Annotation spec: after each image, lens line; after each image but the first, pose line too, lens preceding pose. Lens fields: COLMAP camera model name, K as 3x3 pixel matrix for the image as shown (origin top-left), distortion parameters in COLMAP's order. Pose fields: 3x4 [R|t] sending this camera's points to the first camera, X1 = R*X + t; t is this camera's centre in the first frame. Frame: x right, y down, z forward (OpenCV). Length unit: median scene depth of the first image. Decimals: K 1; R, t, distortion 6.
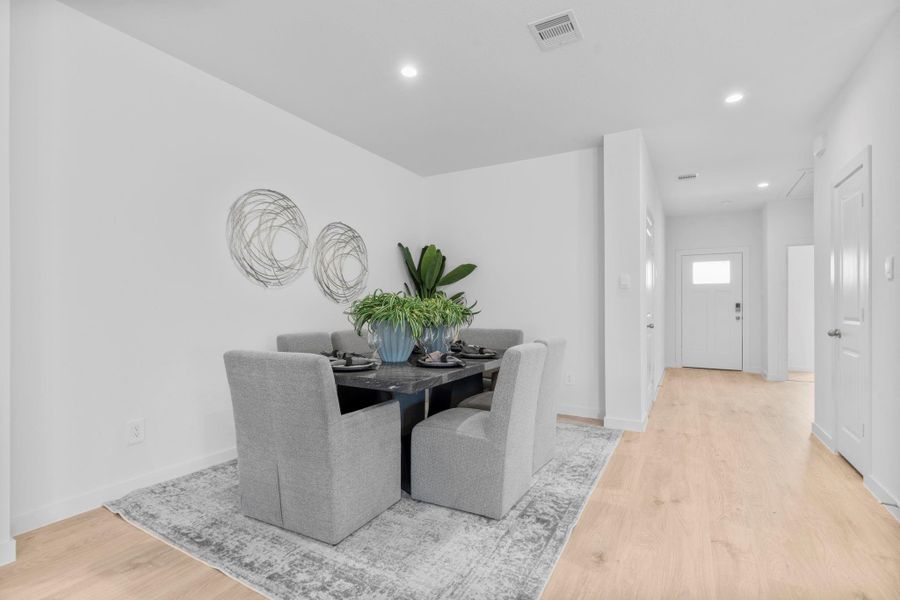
lens RADIAL K [[427.4, 0, 450.0], [0, 427.4, 305.2], [0, 0, 1]] dist [0.001225, 0.000203]
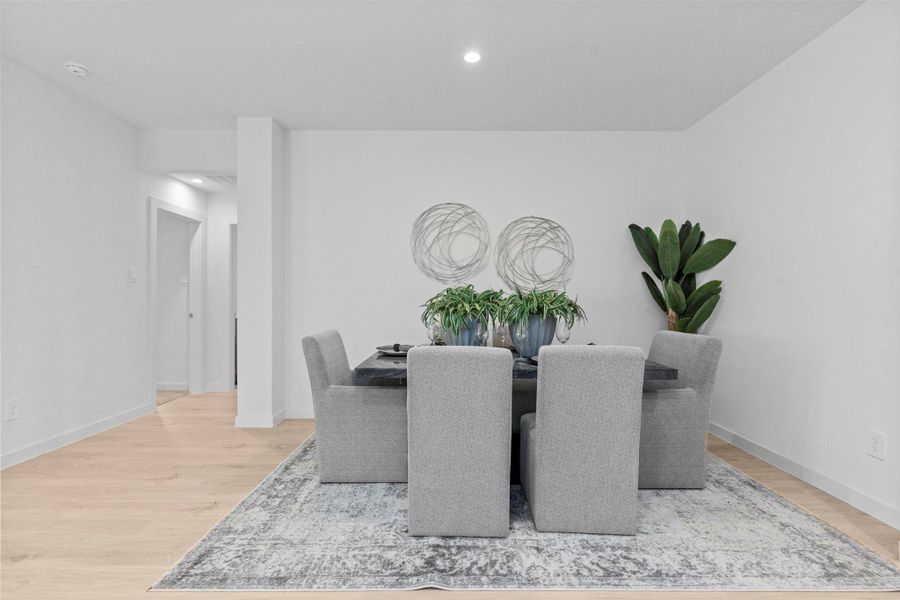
lens RADIAL K [[424.1, 0, 446.8], [0, 424.1, 300.8], [0, 0, 1]] dist [0.000818, 0.000094]
pose [[0.489369, 0.001474, -0.872076, 0.631755], [-0.000485, 0.999999, 0.001419, 0.002834], [0.872077, -0.000271, 0.489369, 0.424666]]
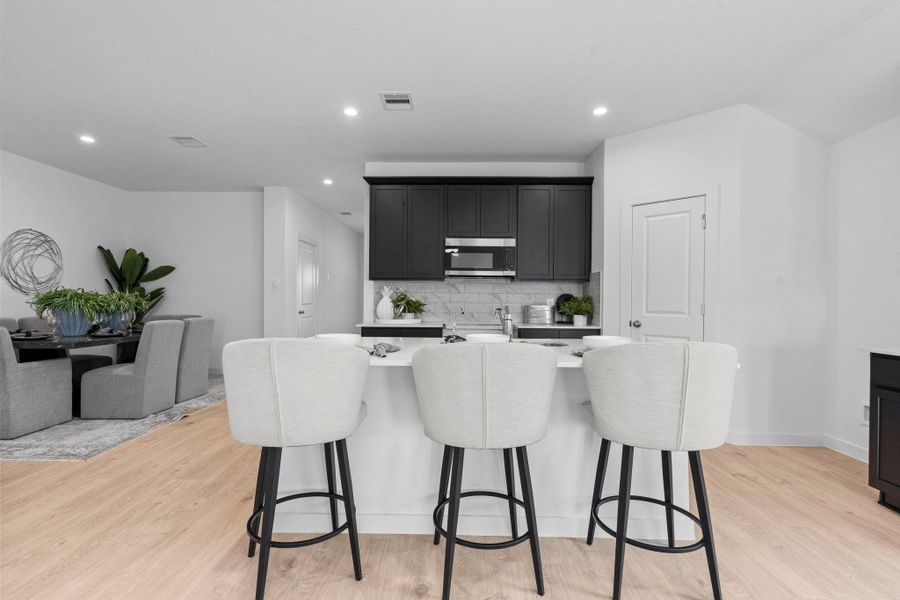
lens RADIAL K [[424.1, 0, 446.8], [0, 424.1, 300.8], [0, 0, 1]] dist [0.000818, 0.000094]
pose [[0.883006, 0.004704, 0.469338, 0.278796], [-0.007007, 0.999970, 0.003160, -0.001795], [-0.469309, -0.006078, 0.883013, -0.780067]]
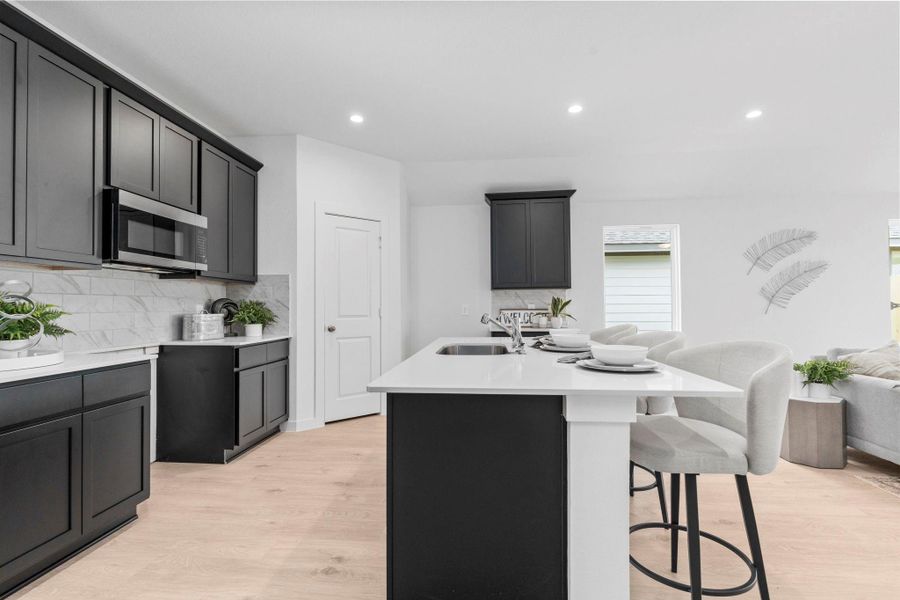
lens RADIAL K [[424.1, 0, 446.8], [0, 424.1, 300.8], [0, 0, 1]] dist [0.000818, 0.000094]
pose [[-0.403859, 0.014150, 0.914712, 0.041672], [0.003995, 0.999898, -0.013704, 0.000747], [-0.914813, -0.001880, -0.403874, 0.220651]]
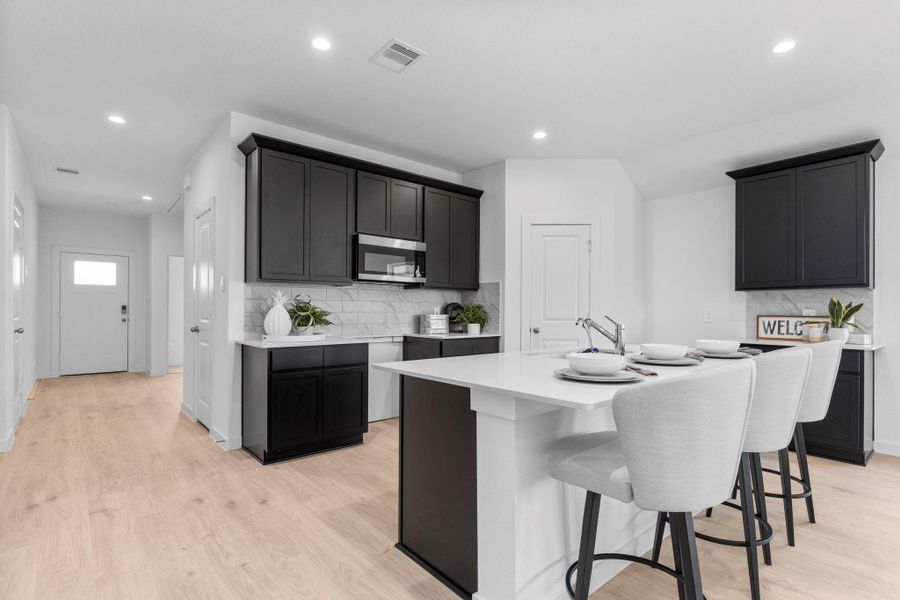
lens RADIAL K [[443.5, 0, 449.0], [0, 443.5, 308.3], [0, 0, 1]] dist [-0.003184, -0.000523]
pose [[0.344958, 0.003472, 0.938612, -0.108753], [-0.005902, 0.999981, -0.001530, -0.002123], [-0.938600, -0.005012, 0.344972, -0.198110]]
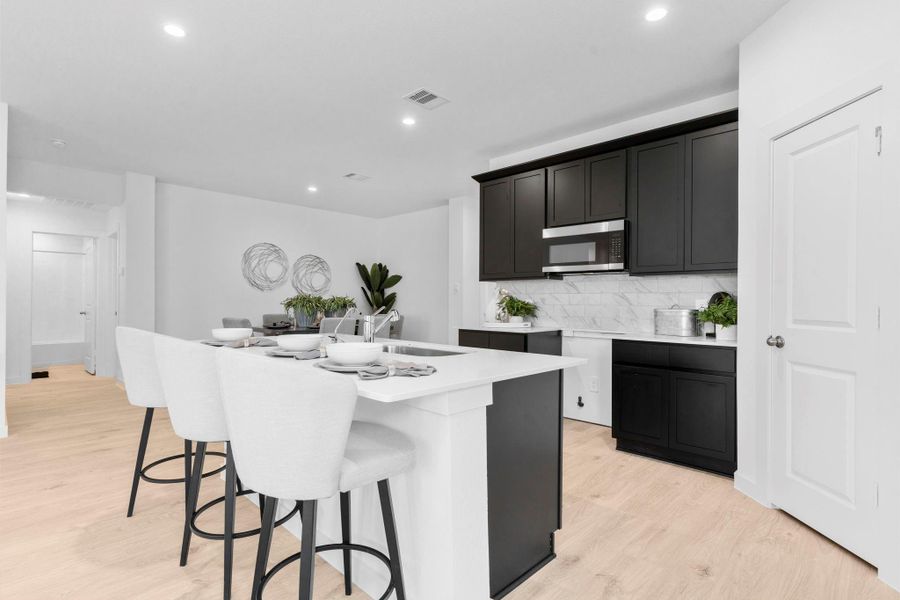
lens RADIAL K [[441.2, 0, 450.0], [0, 441.2, 300.0], [0, 0, 1]] dist [0.000182, 0.000297]
pose [[0.966623, 0.003918, -0.256172, 0.984927], [-0.004599, 0.999987, -0.002061, -0.000864], [0.256161, 0.003170, 0.966629, -0.812017]]
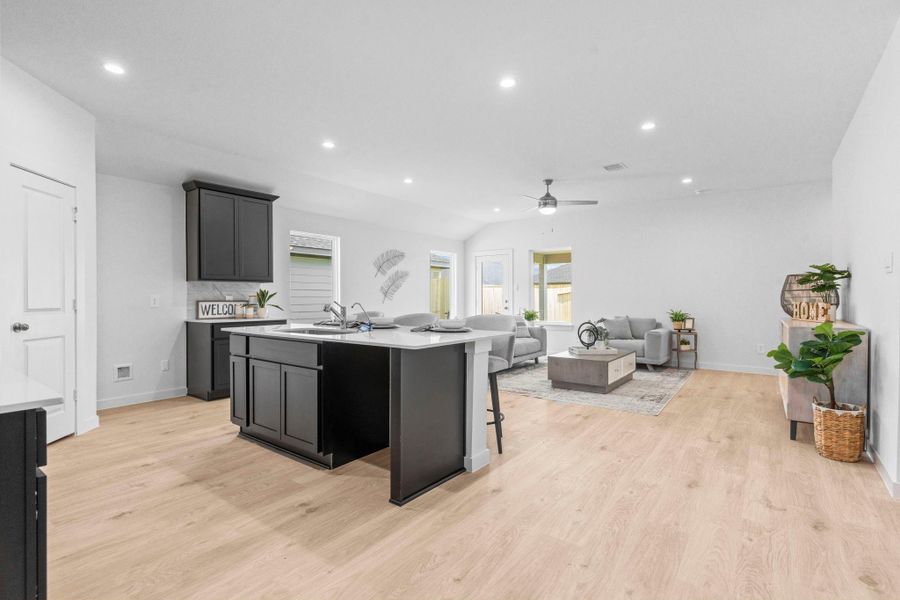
lens RADIAL K [[424.1, 0, 446.8], [0, 424.1, 300.8], [0, 0, 1]] dist [0.000818, 0.000094]
pose [[-0.990608, -0.003151, 0.136694, 0.305497], [-0.002351, 0.999979, 0.006012, 0.000246], [-0.136710, 0.005634, -0.990595, 0.790409]]
